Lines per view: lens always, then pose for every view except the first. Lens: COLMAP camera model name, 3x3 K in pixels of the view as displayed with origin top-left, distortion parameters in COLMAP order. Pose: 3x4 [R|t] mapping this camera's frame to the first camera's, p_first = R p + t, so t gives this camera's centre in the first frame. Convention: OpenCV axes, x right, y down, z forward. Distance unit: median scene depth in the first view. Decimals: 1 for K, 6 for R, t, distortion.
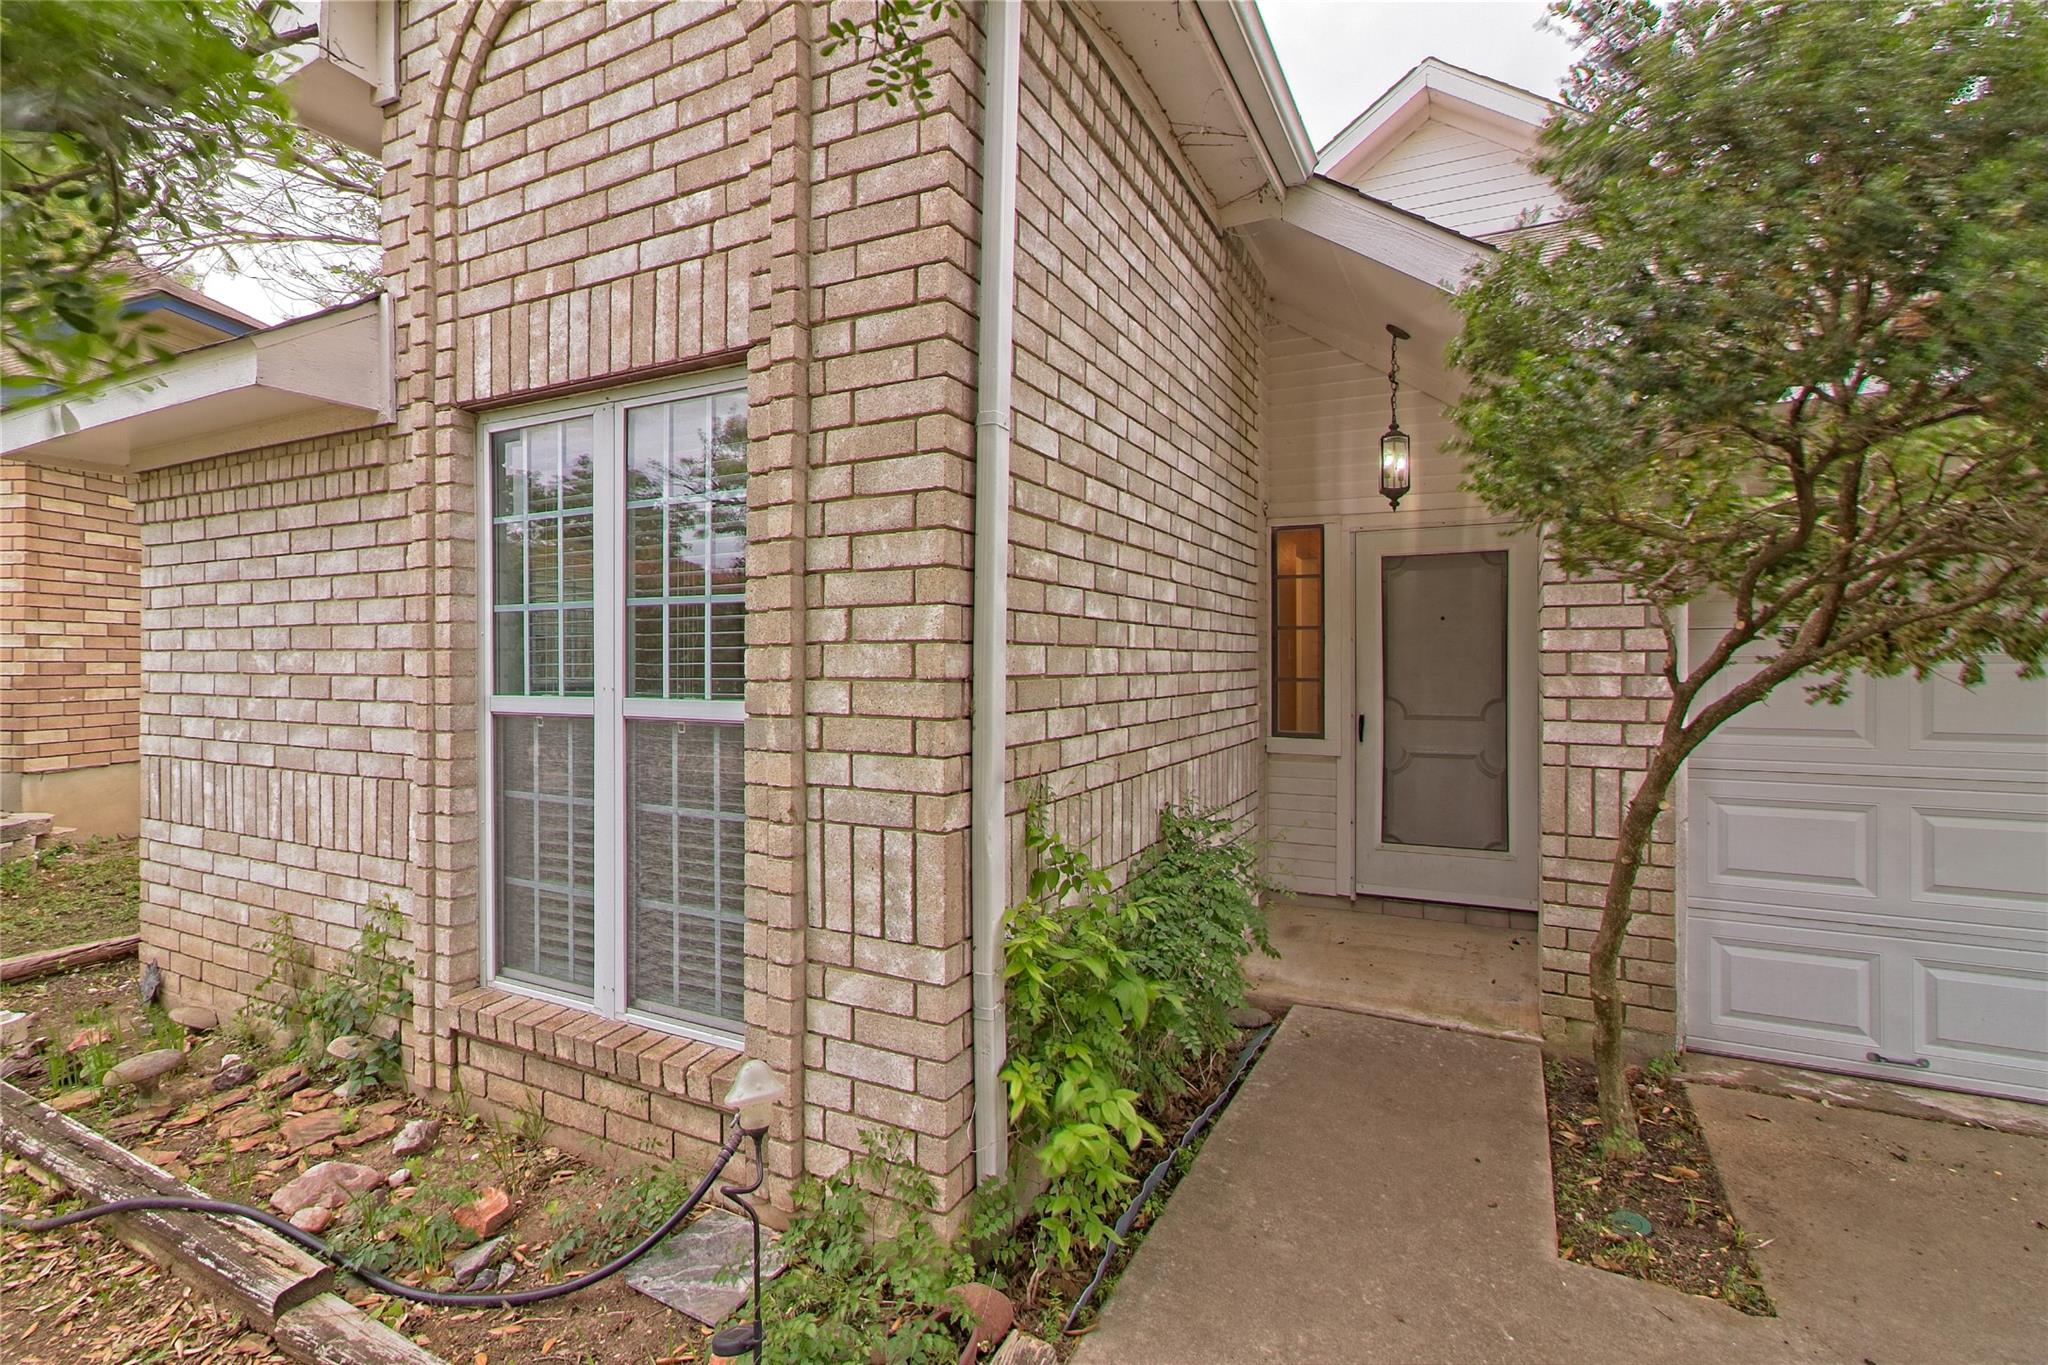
lens RADIAL K [[942.3, 0, 1016.6], [0, 942.3, 664.5], [0, 0, 1]] dist [-0.012641, 0.009377]
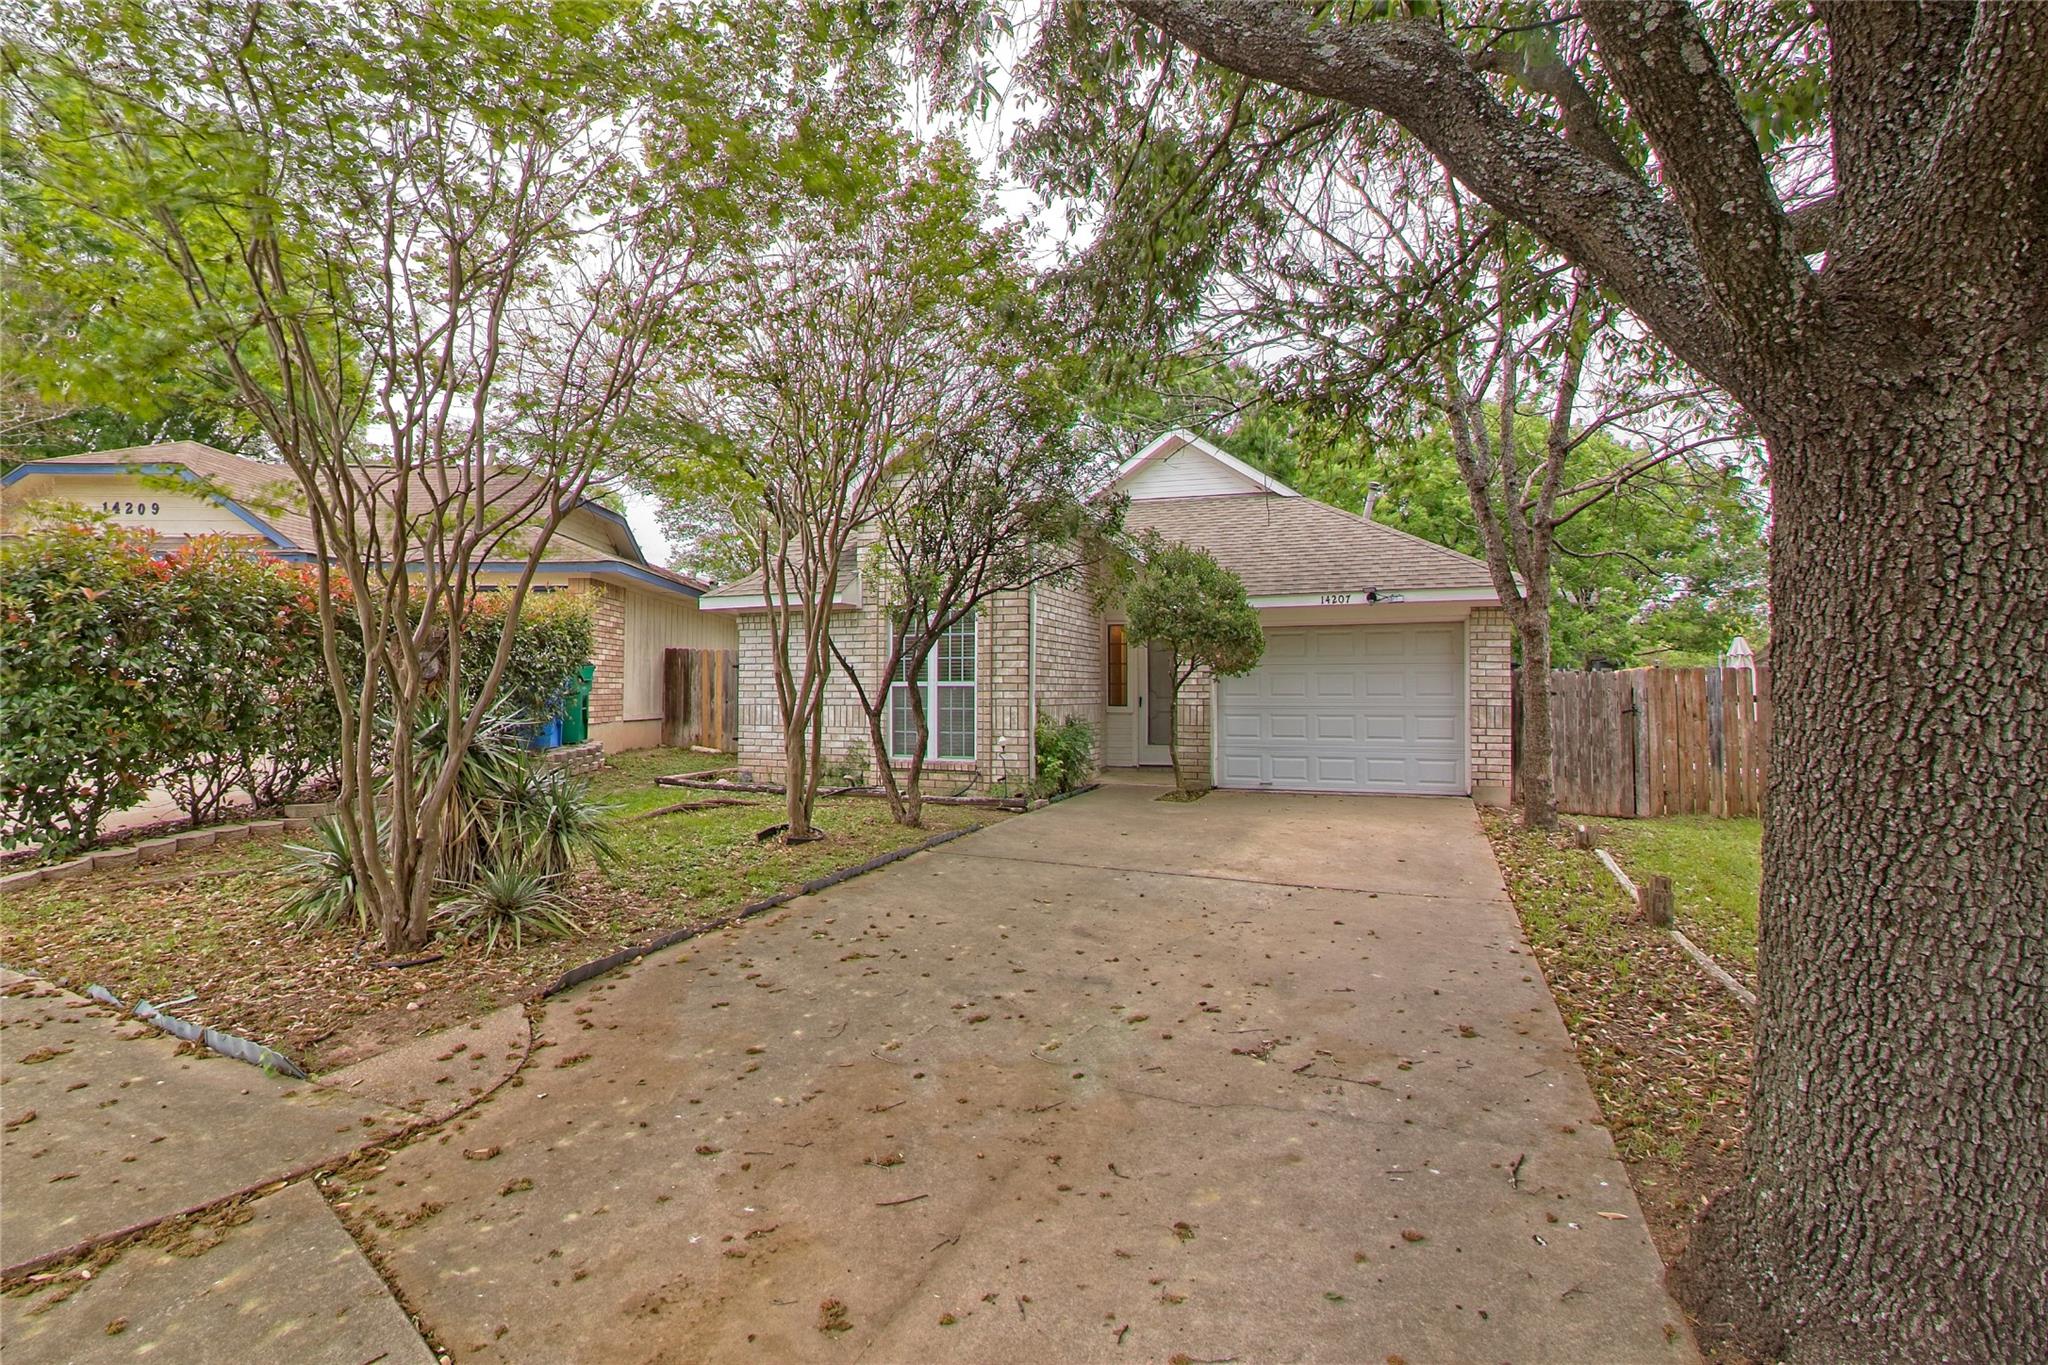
lens RADIAL K [[942.3, 0, 1016.6], [0, 942.3, 664.5], [0, 0, 1]] dist [-0.012641, 0.009377]
pose [[0.994866, 0.003252, 0.101152, -0.492908], [0.000328, 0.999375, -0.035359, 0.106272], [-0.101204, 0.035211, 0.994242, -3.130277]]
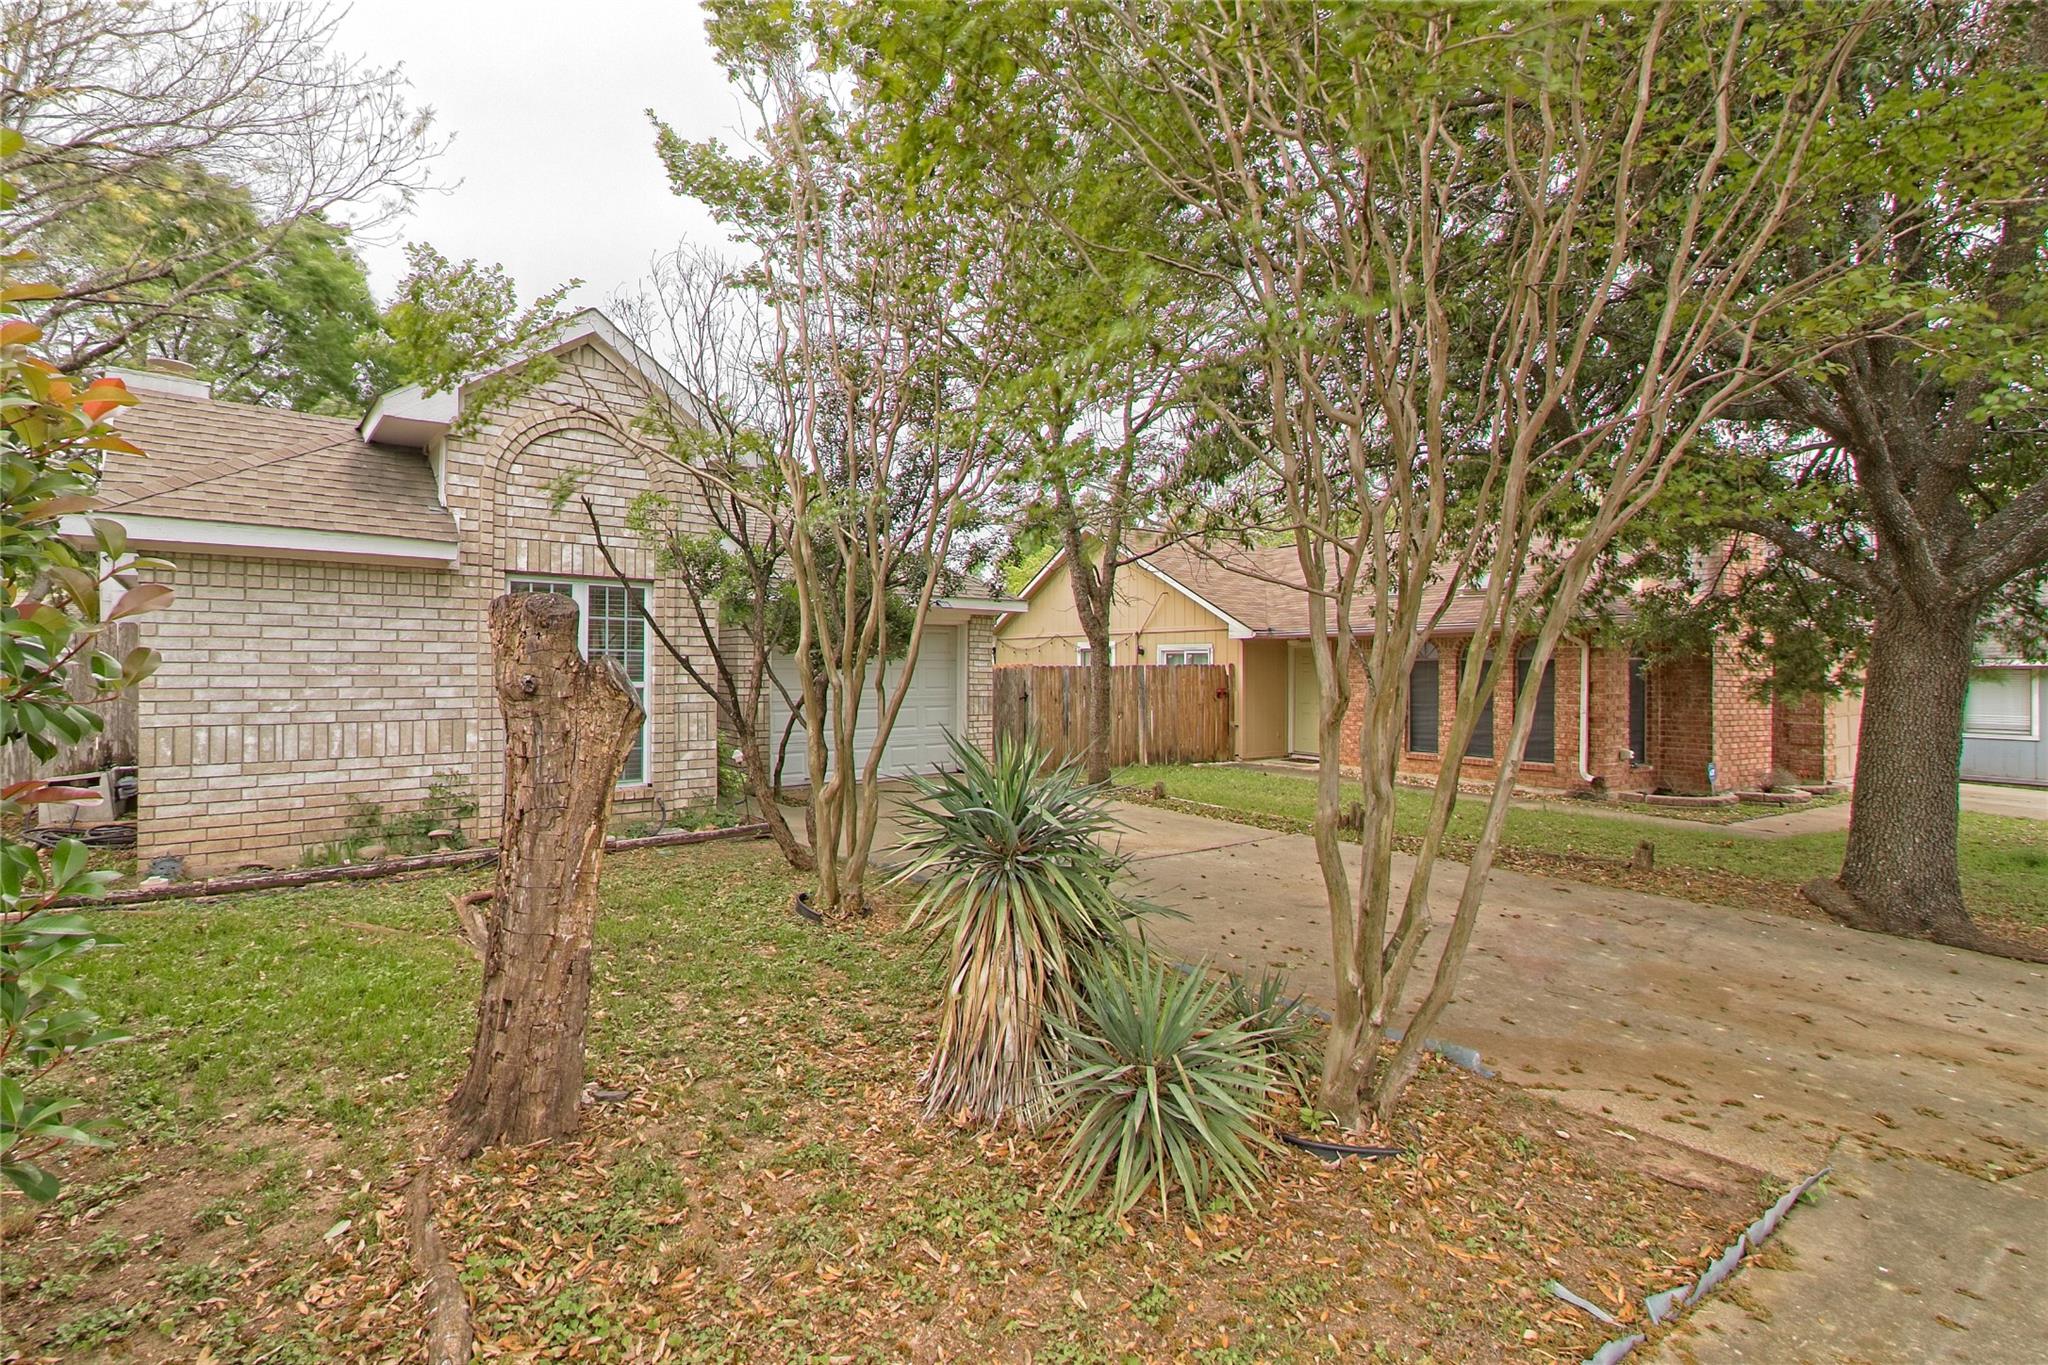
lens RADIAL K [[942.3, 0, 1016.6], [0, 942.3, 664.5], [0, 0, 1]] dist [-0.012641, 0.009377]
pose [[0.377420, 0.003779, 0.926034, -2.647713], [-0.002059, 0.999993, -0.003241, -0.012771], [-0.926040, -0.000683, 0.377425, -1.380116]]
